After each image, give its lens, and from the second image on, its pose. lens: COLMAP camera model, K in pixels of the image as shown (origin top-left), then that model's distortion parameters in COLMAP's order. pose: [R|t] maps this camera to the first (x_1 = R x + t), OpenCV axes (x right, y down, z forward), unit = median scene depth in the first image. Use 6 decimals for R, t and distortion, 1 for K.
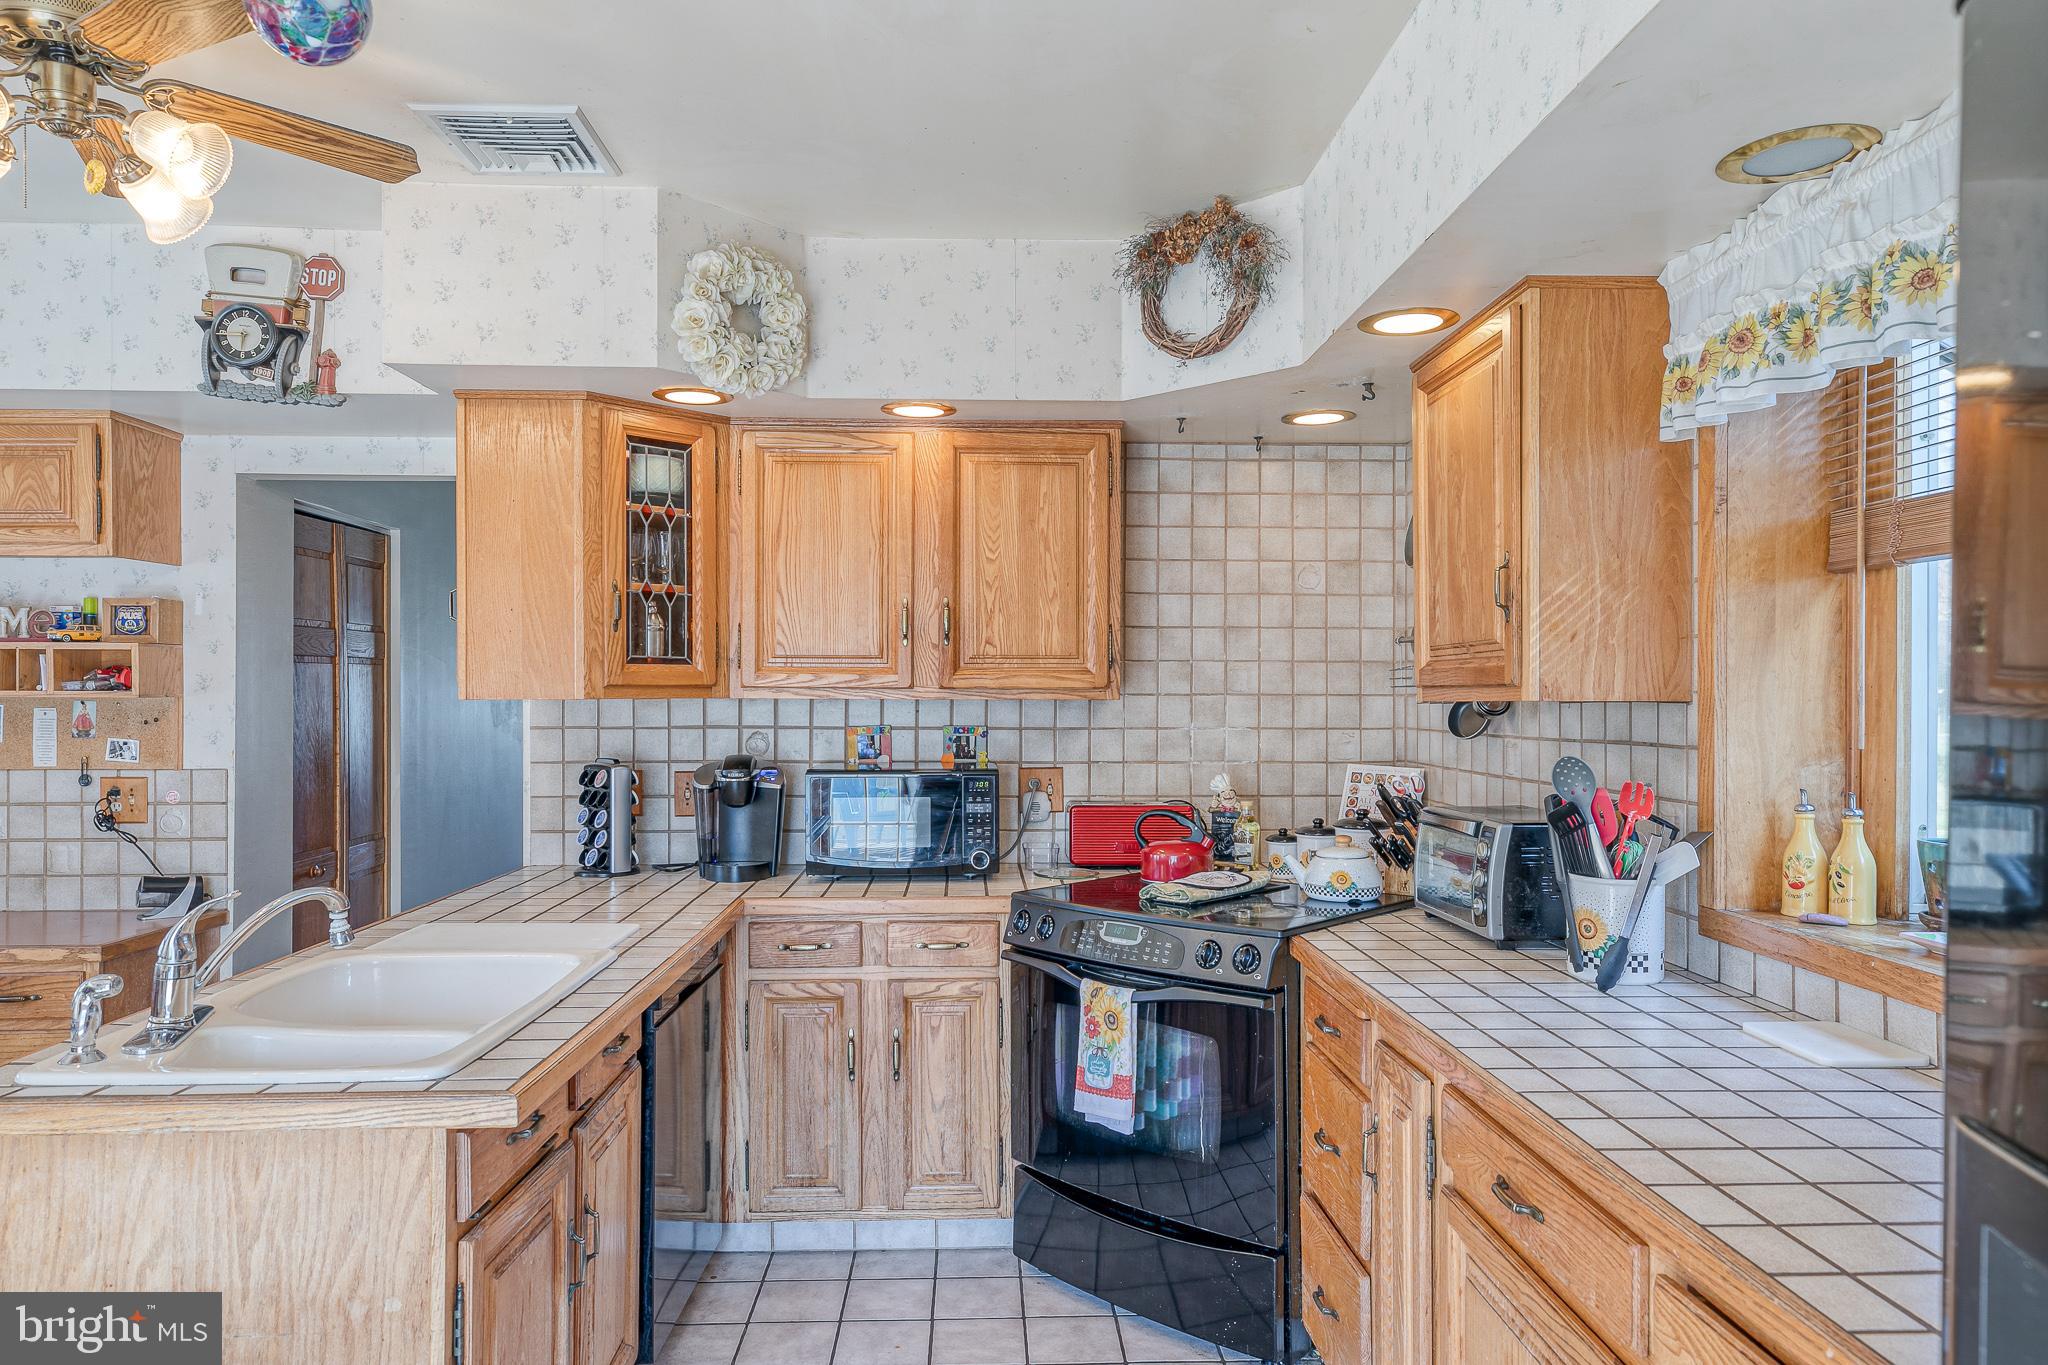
lens RADIAL K [[1296.4, 0, 1018.9], [0, 1296.4, 696.4], [0, 0, 1]] dist [0.008331, 0.003242]
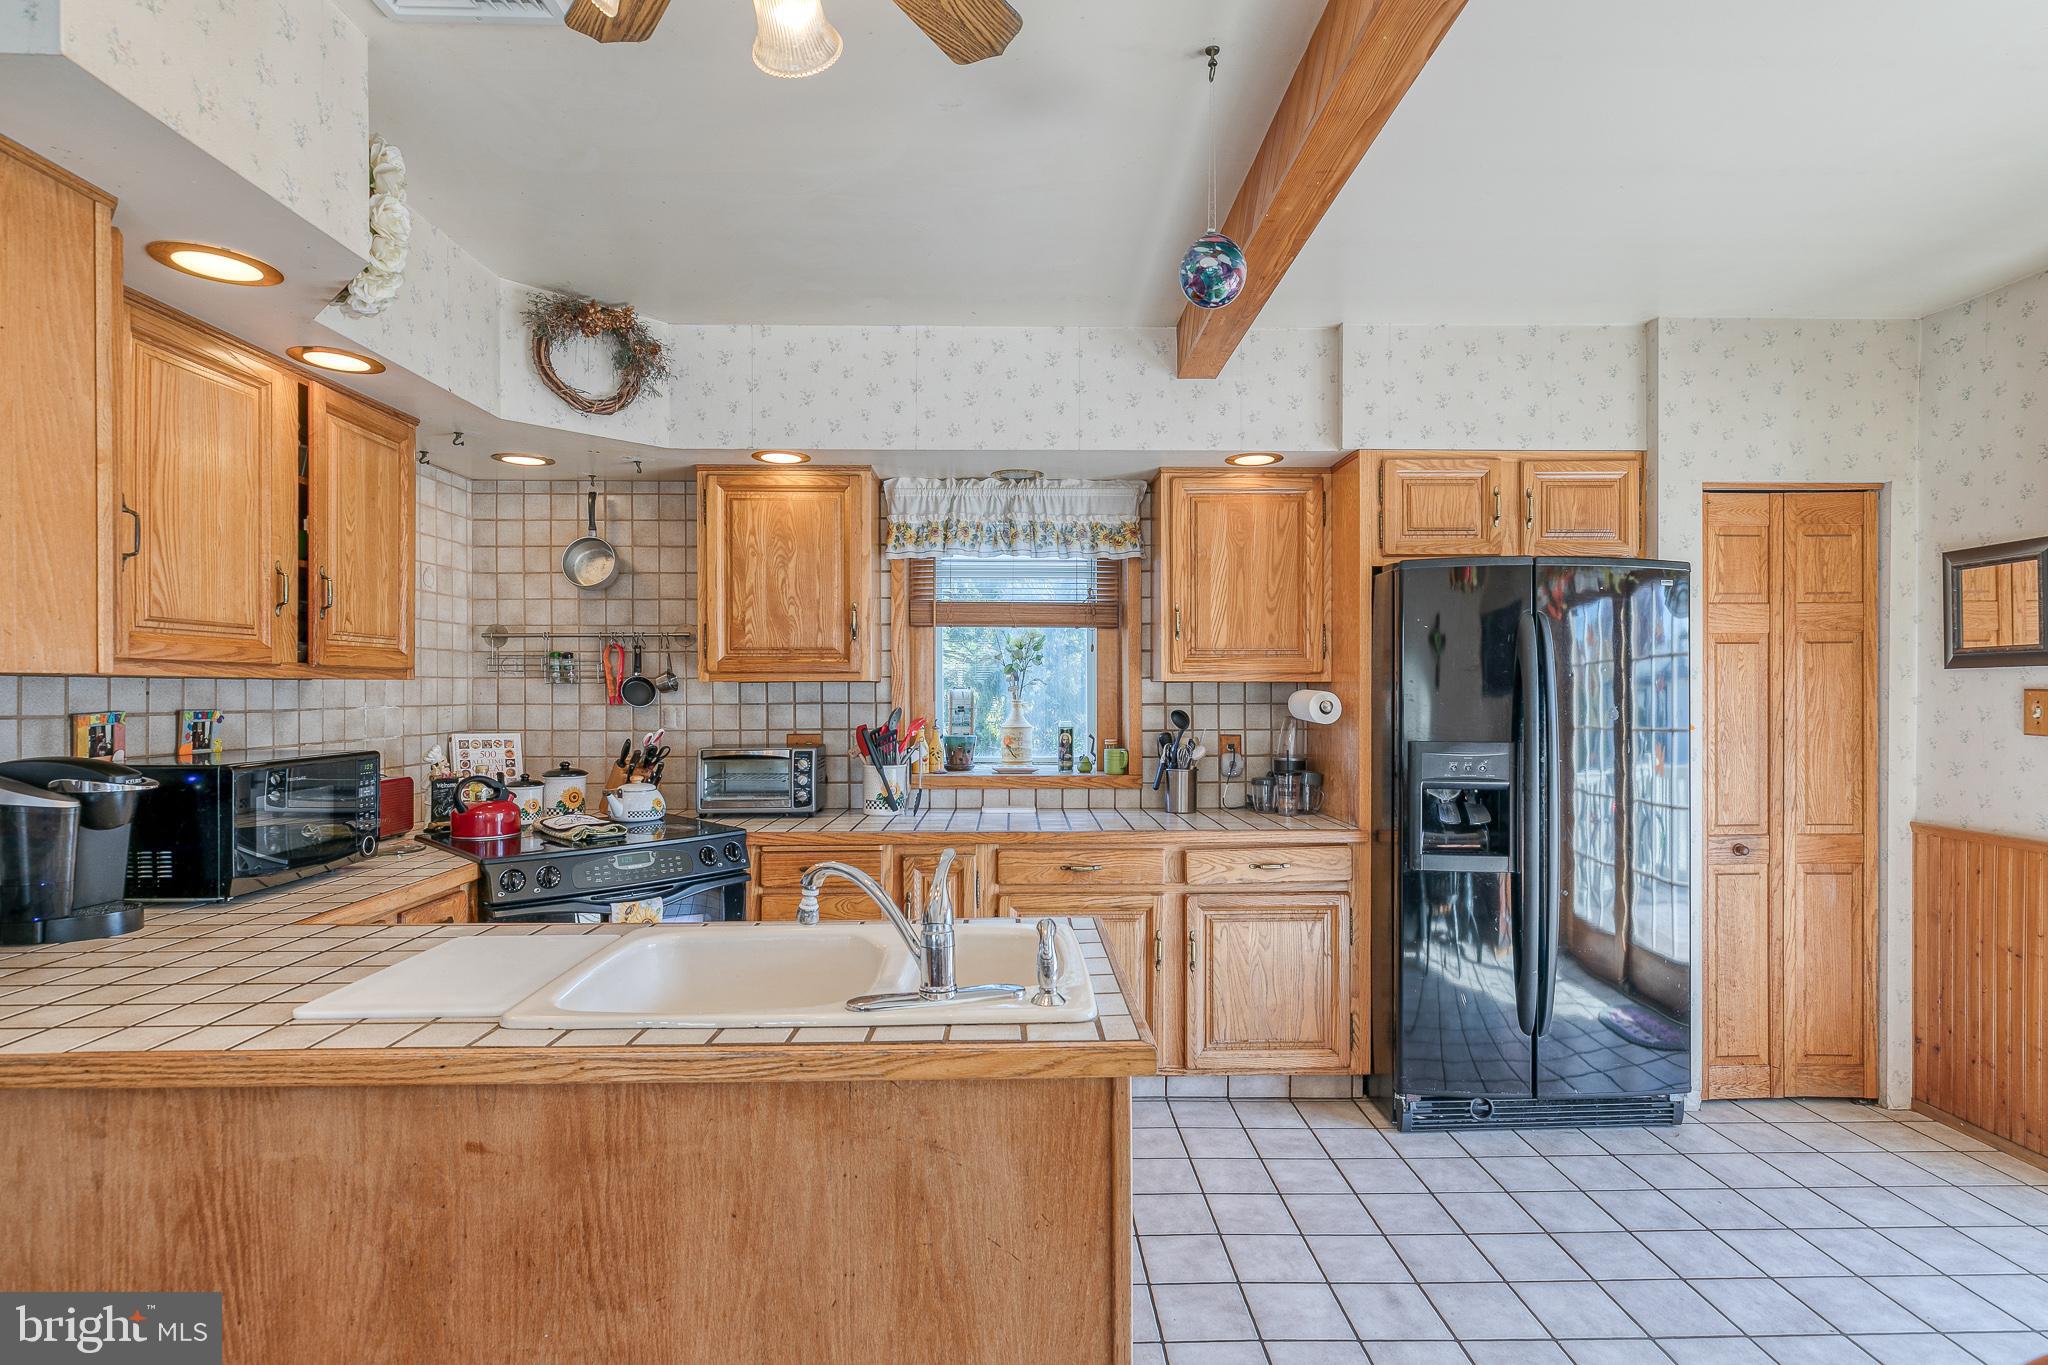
lens RADIAL K [[1020.5, 0, 1025.9], [0, 1020.5, 696.2], [0, 0, 1]] dist [-0.001780, 0.000448]
pose [[0.014296, -0.009692, 0.999851, -0.780273], [-0.000117, 0.999953, 0.009695, 0.008045], [-0.999898, -0.000256, 0.014294, 0.501430]]
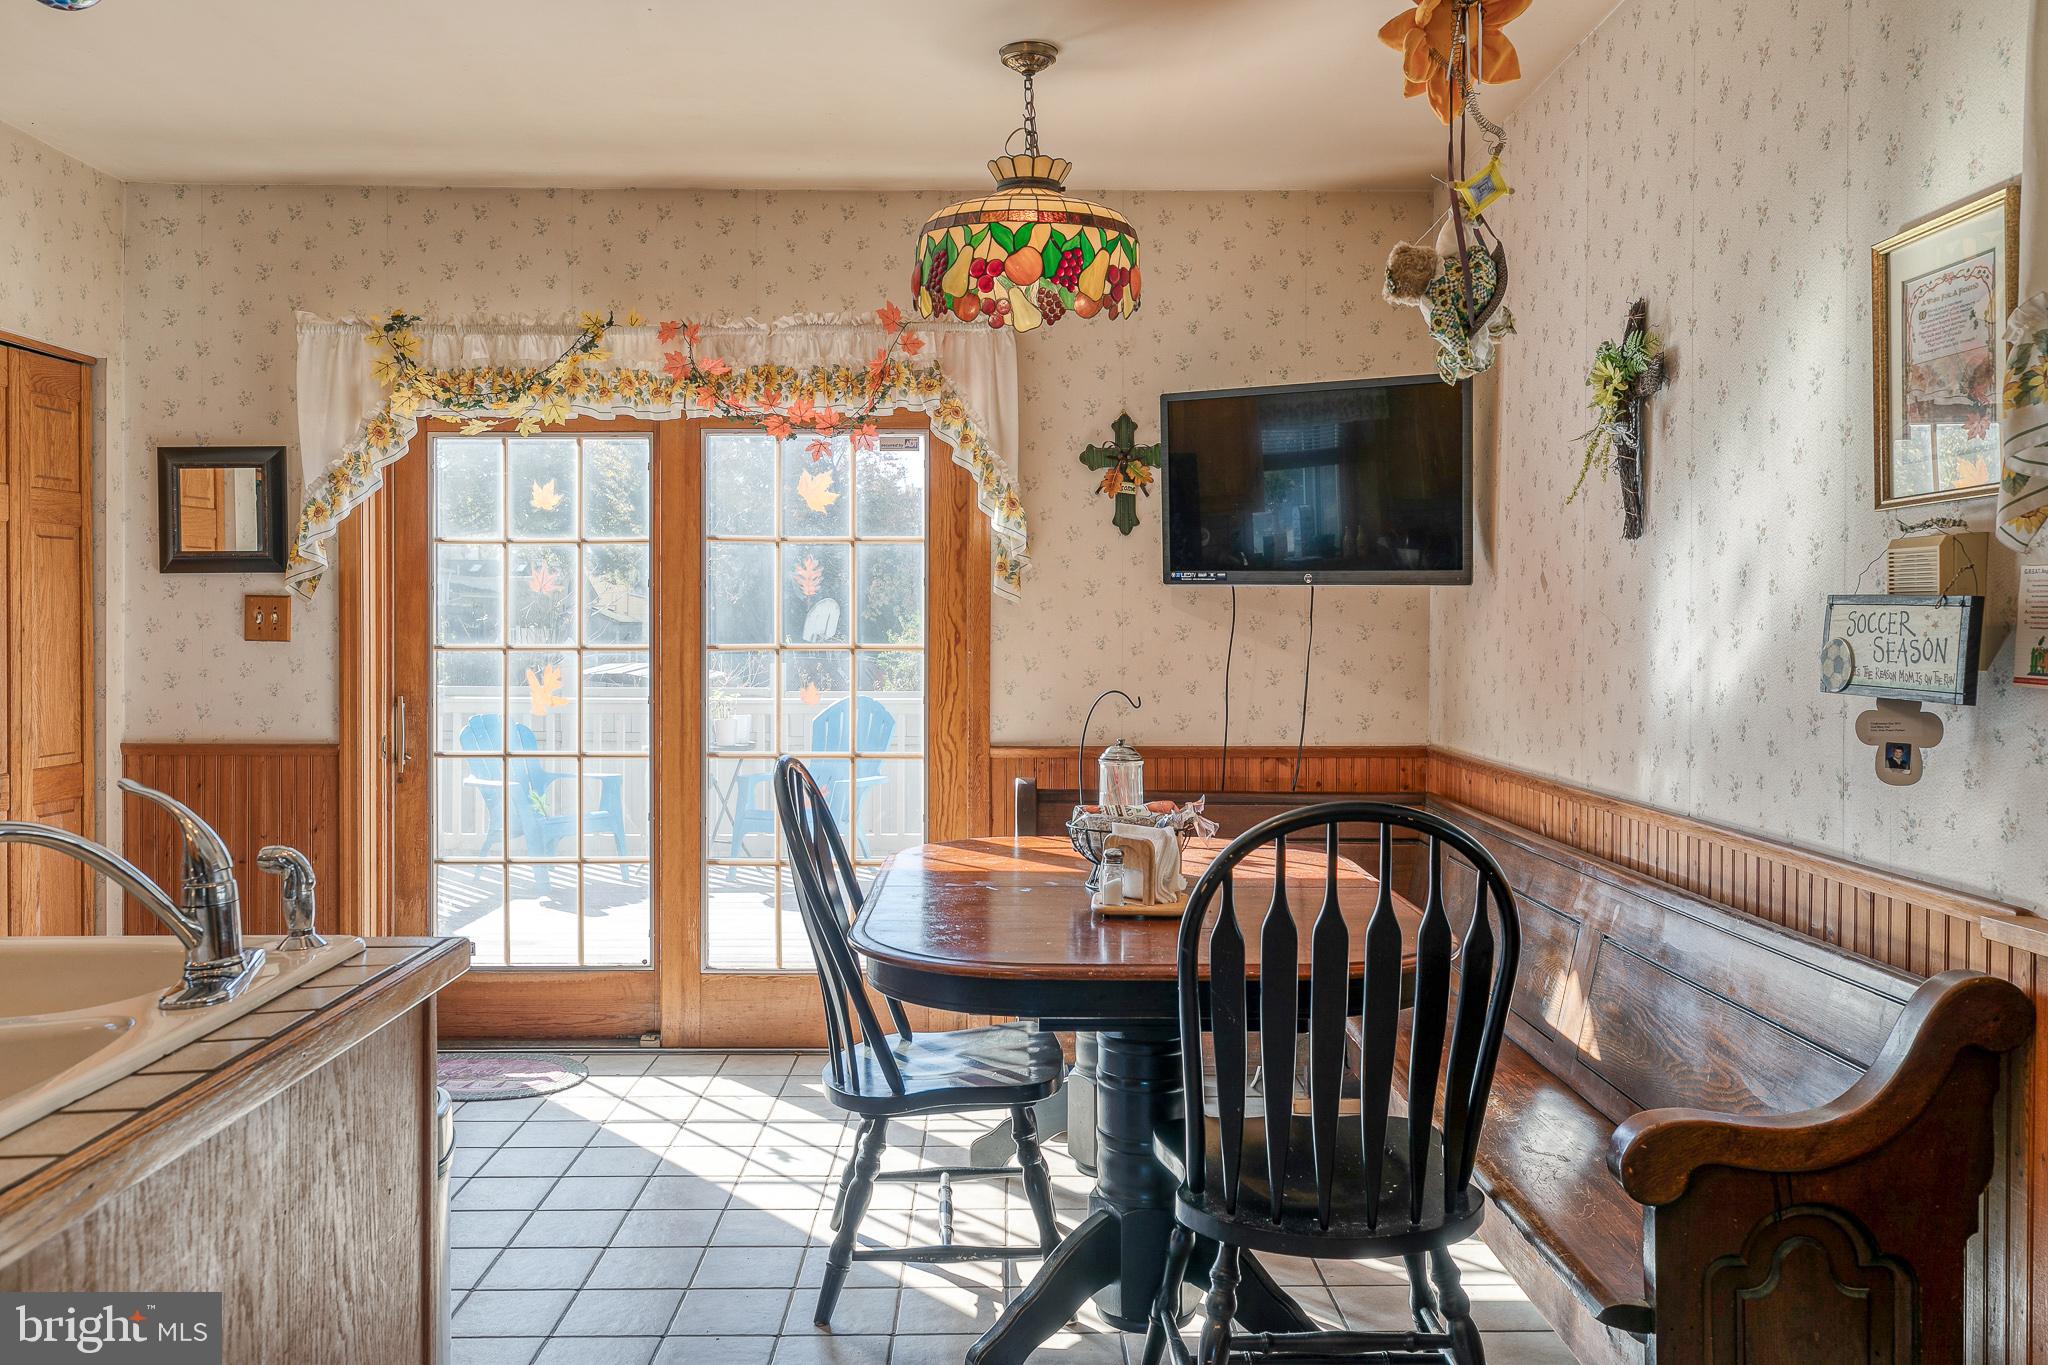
lens RADIAL K [[1599.3, 0, 1028.9], [0, 1599.3, 635.2], [0, 0, 1]] dist [0.005450, 0.002776]
pose [[-0.999727, -0.002913, 0.023199, -0.603881], [-0.002786, 0.999981, 0.005504, 0.034900], [-0.023215, 0.005438, -0.999716, 1.011179]]
